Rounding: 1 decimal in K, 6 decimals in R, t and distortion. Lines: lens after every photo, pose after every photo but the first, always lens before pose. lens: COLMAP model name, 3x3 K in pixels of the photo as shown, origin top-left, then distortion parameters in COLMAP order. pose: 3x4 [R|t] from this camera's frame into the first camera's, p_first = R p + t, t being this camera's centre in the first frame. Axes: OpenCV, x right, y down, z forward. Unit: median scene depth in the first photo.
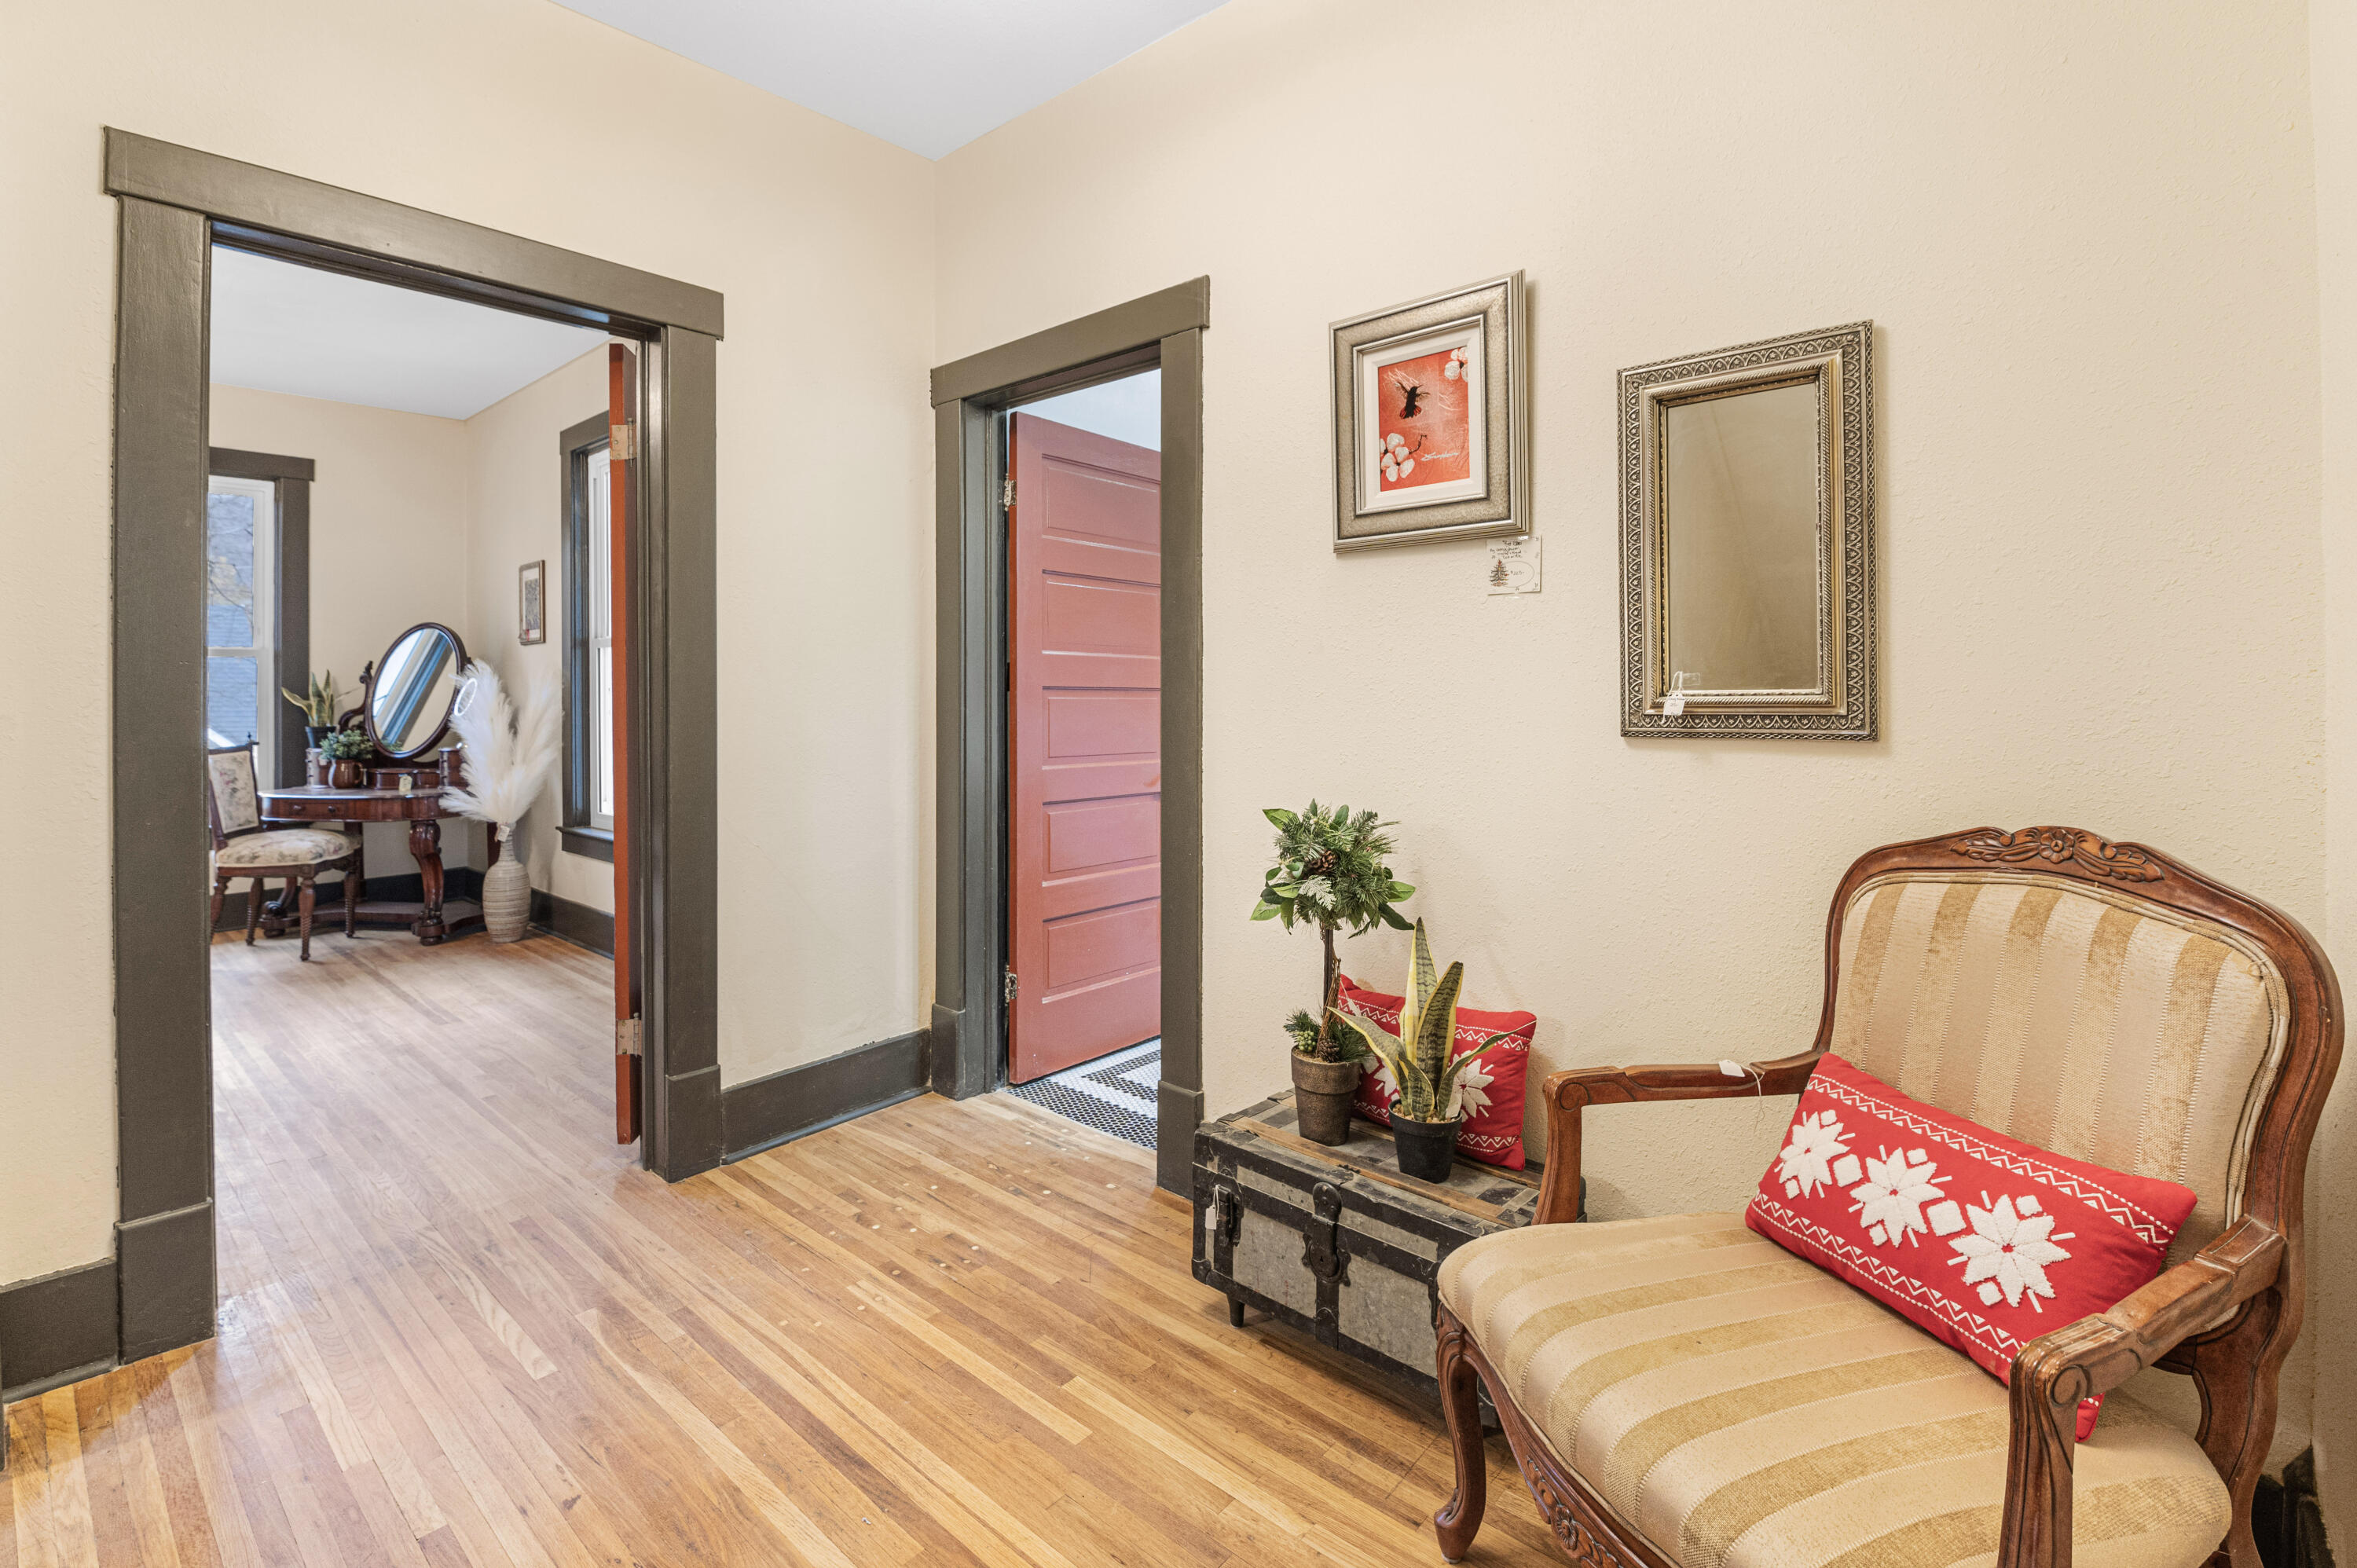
lens RADIAL K [[1044.0, 0, 1124.3], [0, 1044.0, 679.7], [0, 0, 1]] dist [-0.007349, -0.001861]
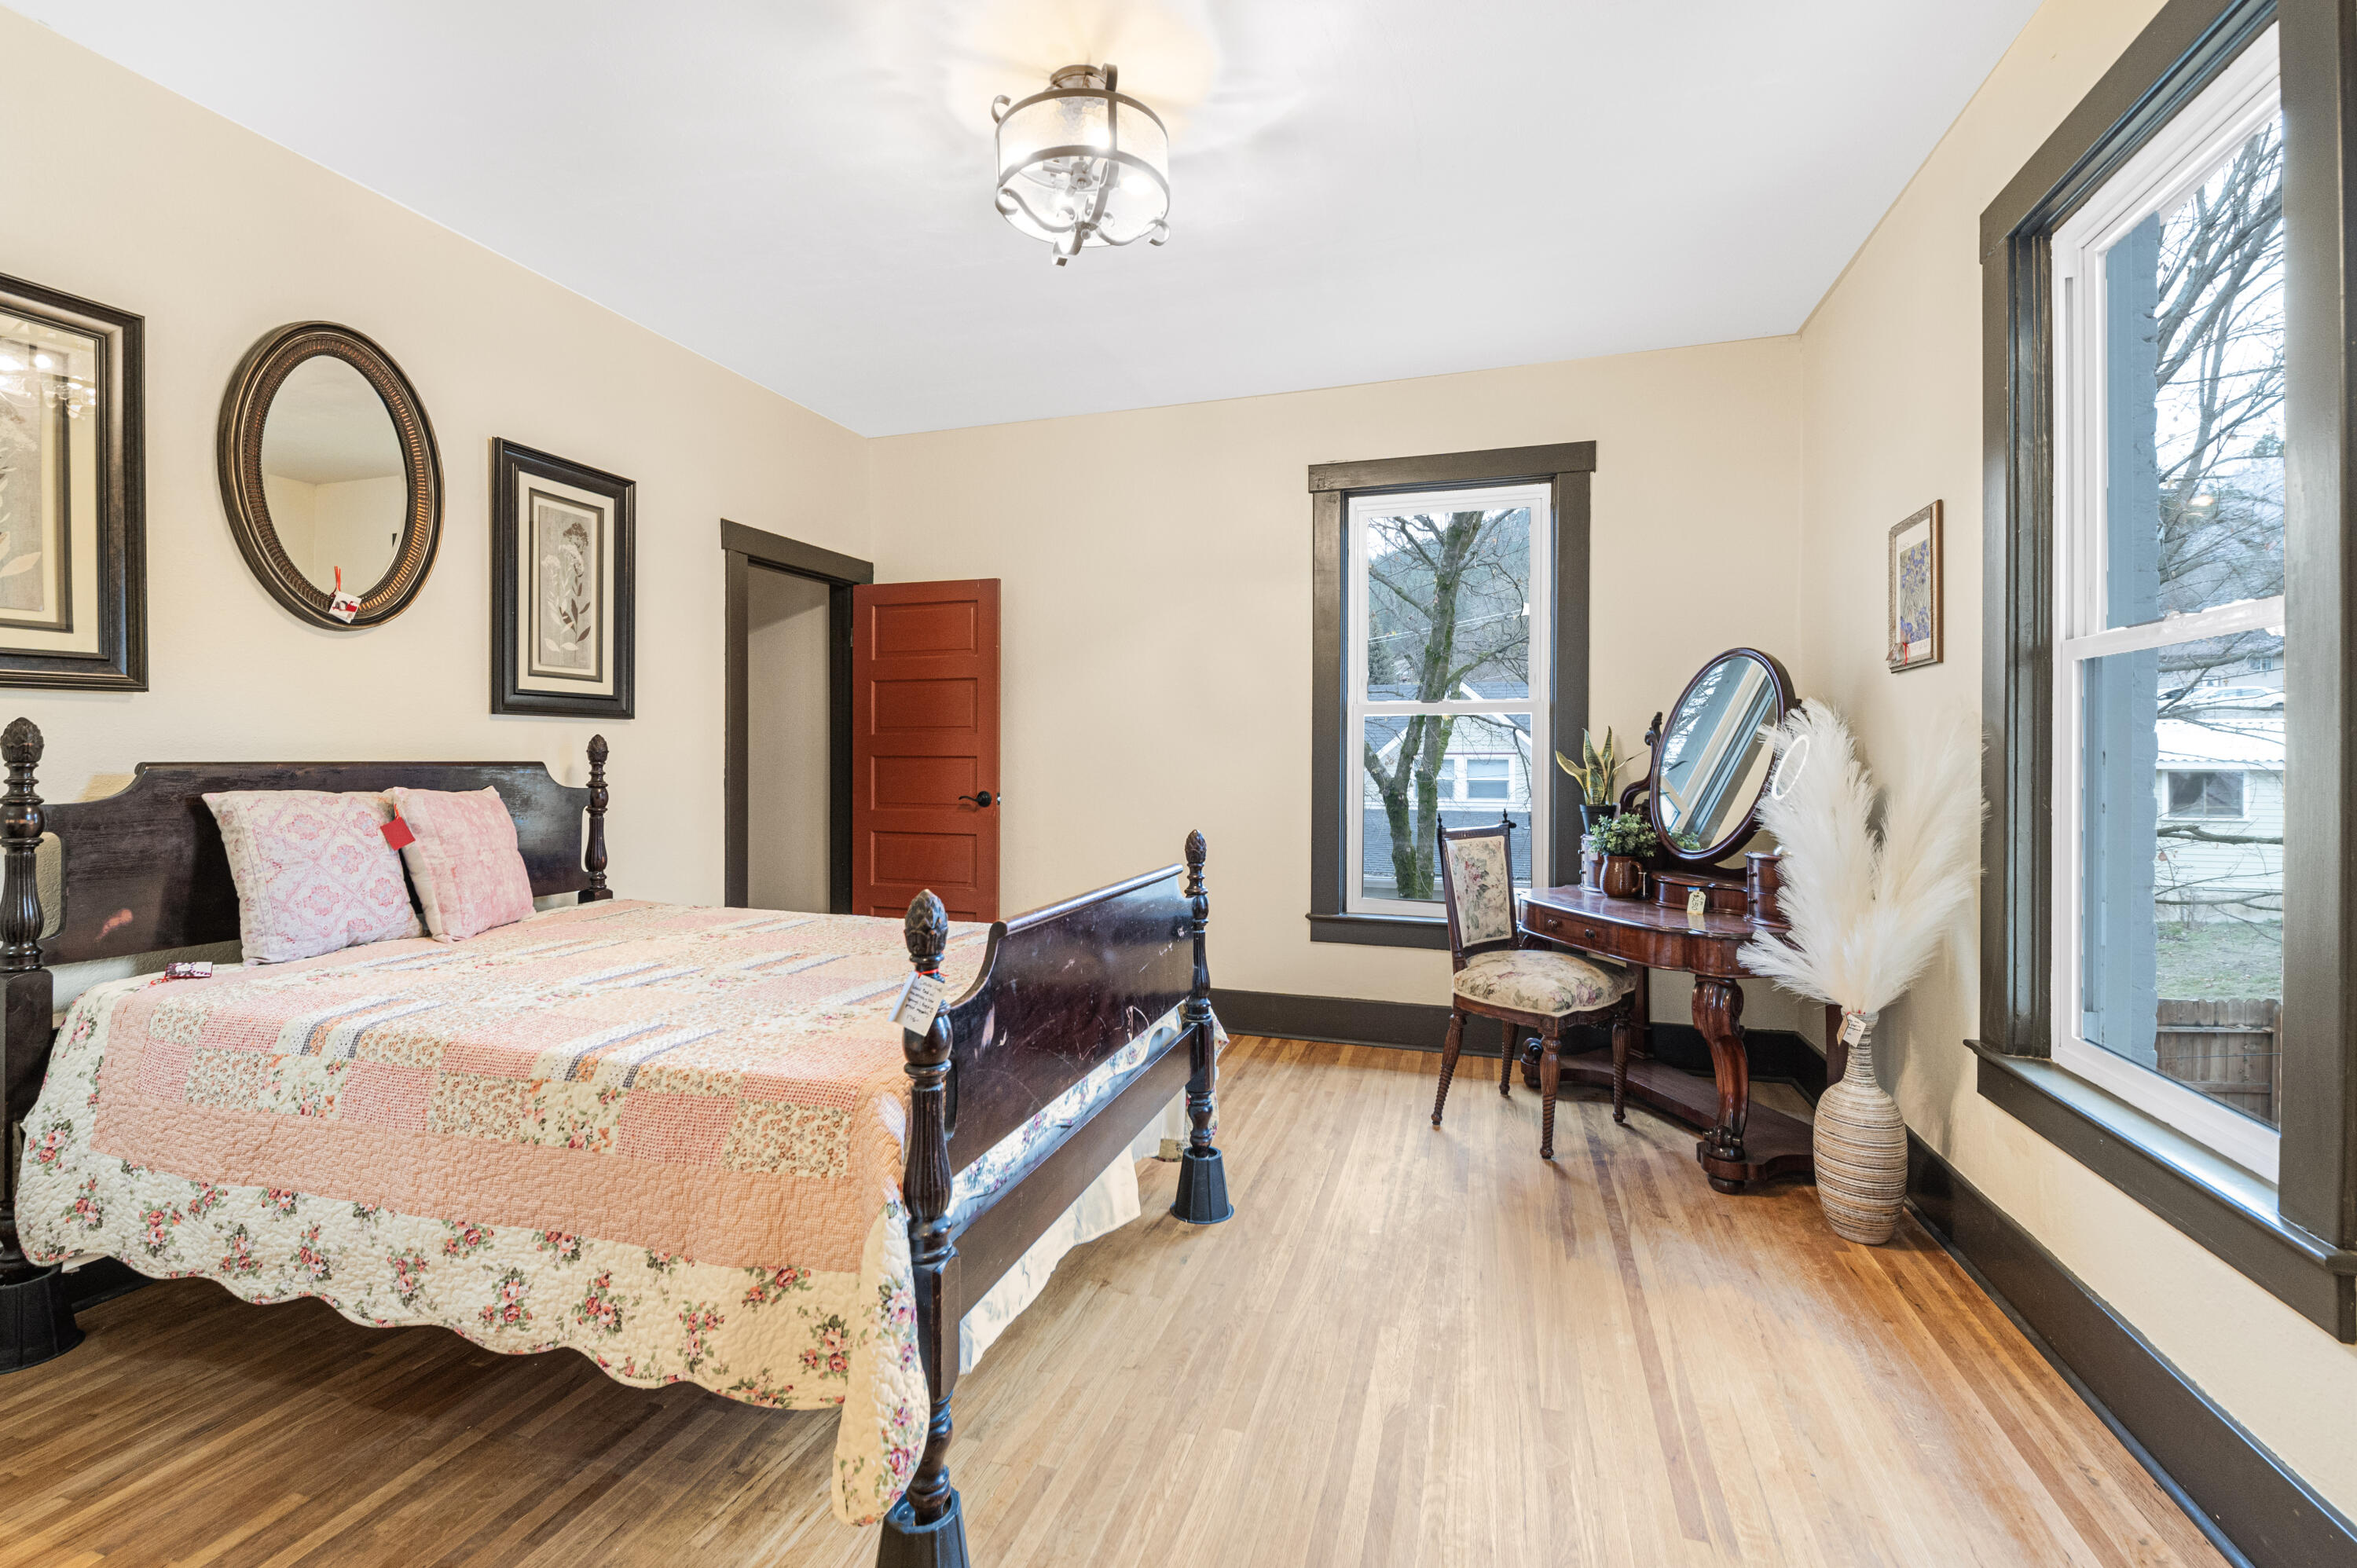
lens RADIAL K [[1044.0, 0, 1167.9], [0, 1044.0, 764.8], [0, 0, 1]] dist [-0.007349, -0.001861]
pose [[0.427576, 0.012374, -0.903895, -0.262588], [0.001109, 0.999898, 0.014212, 0.006632], [0.903979, -0.007079, 0.427519, 0.447865]]
